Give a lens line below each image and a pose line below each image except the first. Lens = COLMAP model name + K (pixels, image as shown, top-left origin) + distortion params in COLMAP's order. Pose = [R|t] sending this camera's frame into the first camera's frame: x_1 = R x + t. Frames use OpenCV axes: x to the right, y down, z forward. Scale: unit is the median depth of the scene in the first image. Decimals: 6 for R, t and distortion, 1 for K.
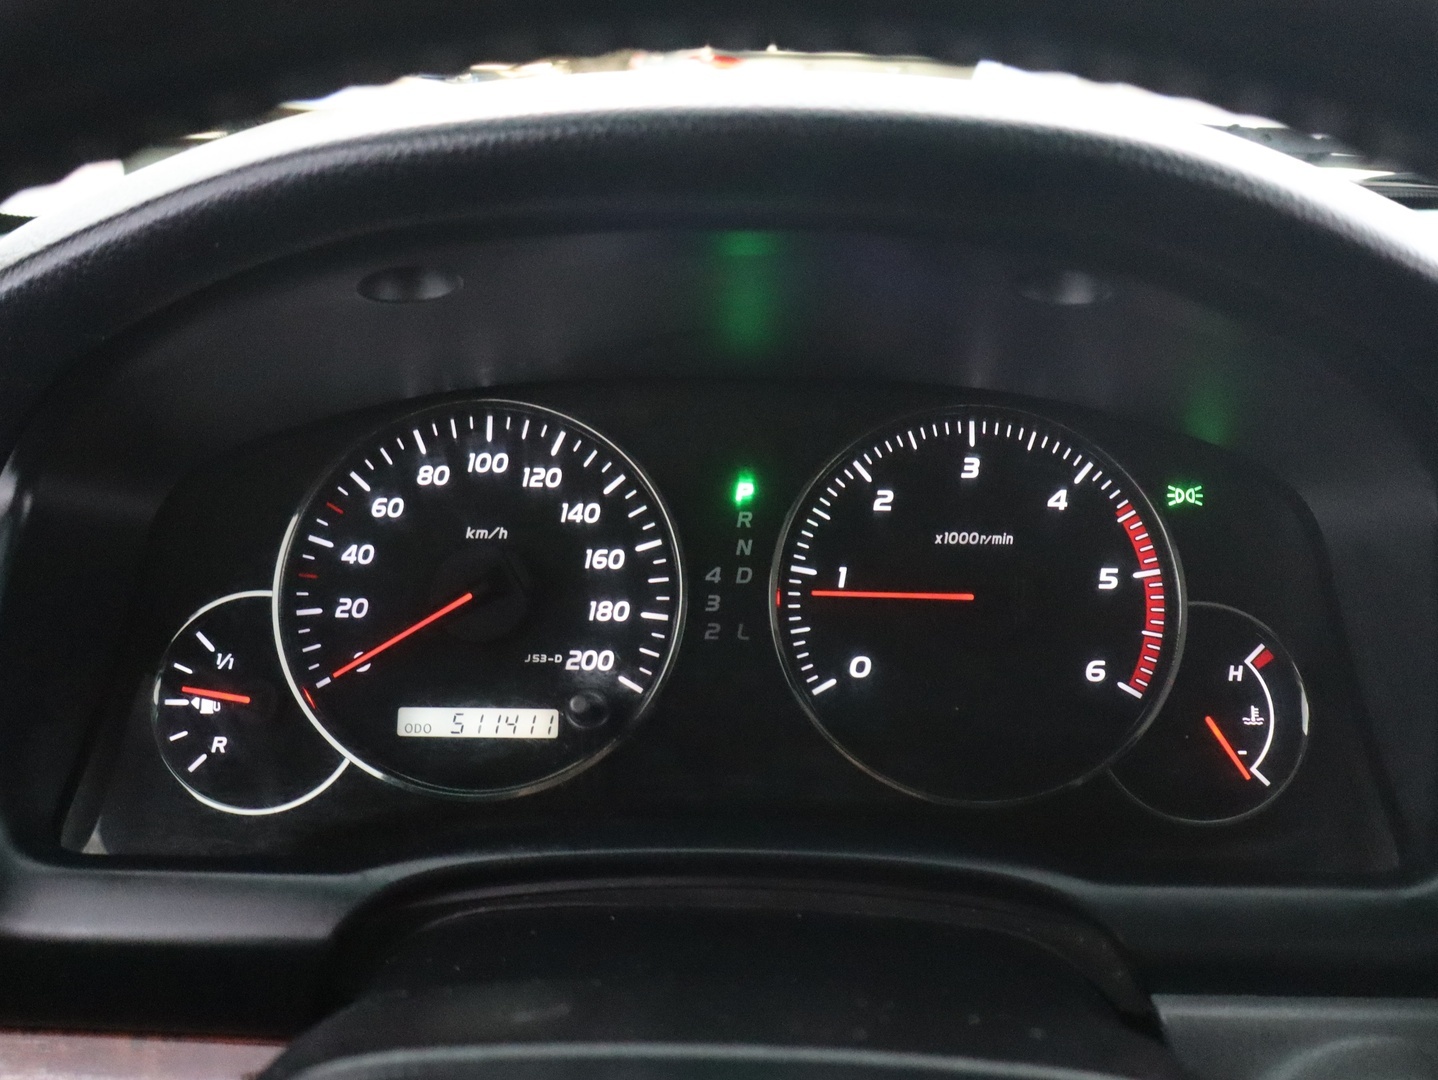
lens RADIAL K [[1310.5, 0, 717.8], [0, 1310.5, 534.0], [0, 0, 1]] dist [-0.018750, 0.000000]
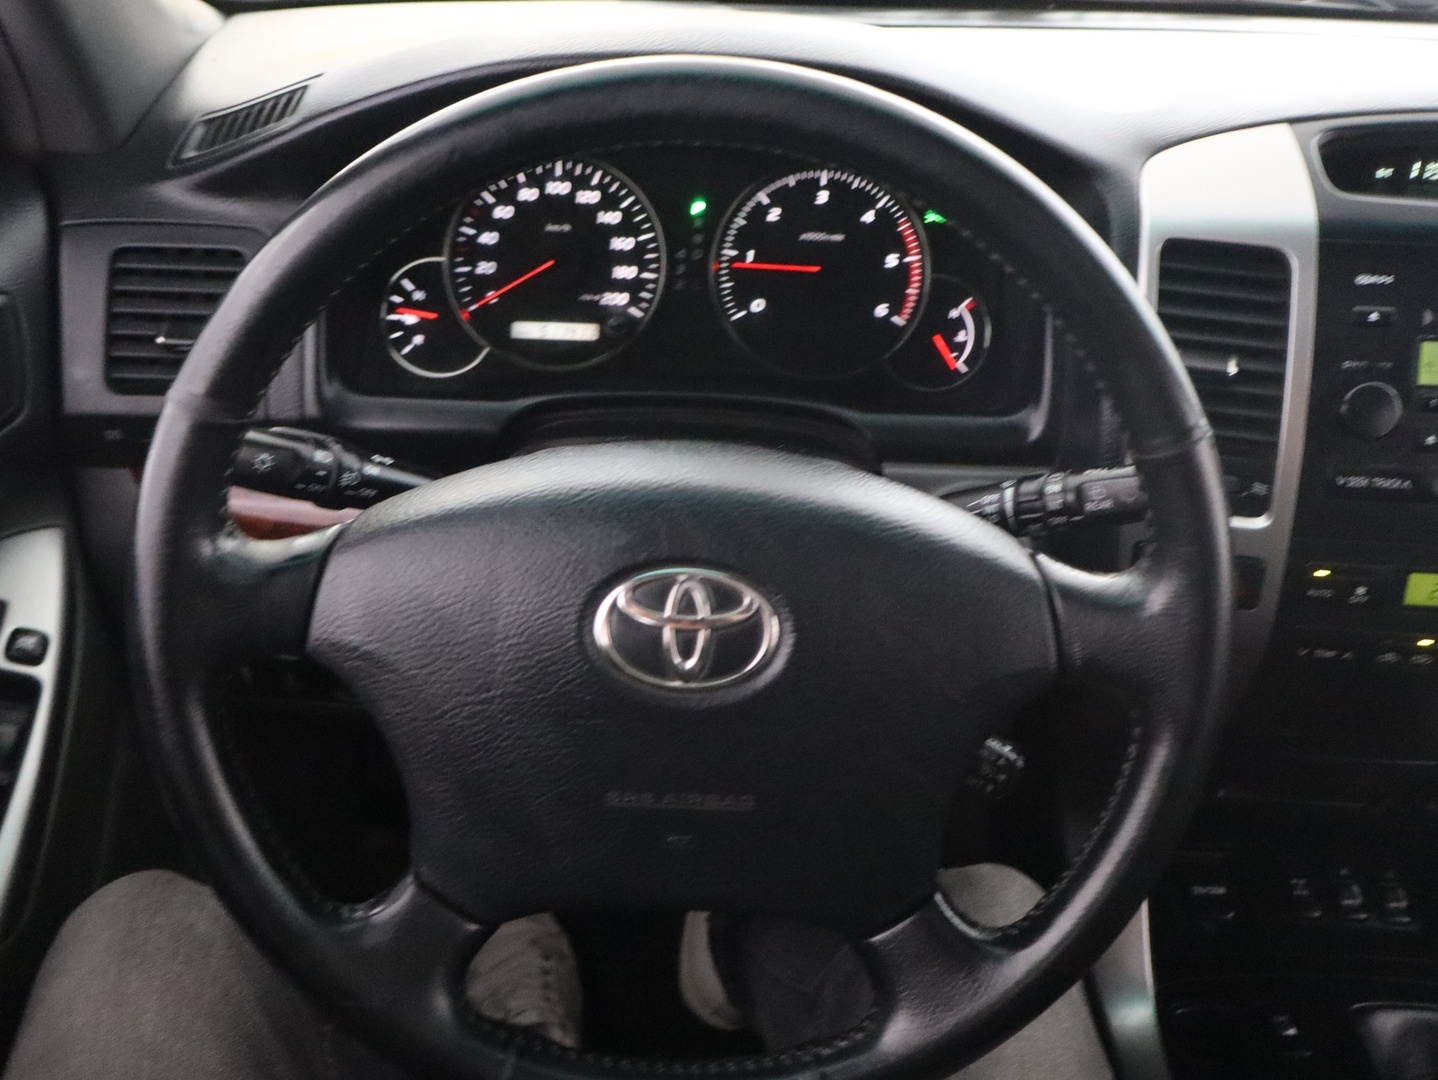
lens RADIAL K [[1310.5, 0, 719.1], [0, 1310.5, 529.5], [0, 0, 1]] dist [-0.018750, 0.000000]
pose [[0.999702, 0.018195, 0.016284, 0.027580], [-0.021937, 0.962138, 0.271679, -0.098399], [-0.010724, -0.271955, 0.962250, -0.896008]]
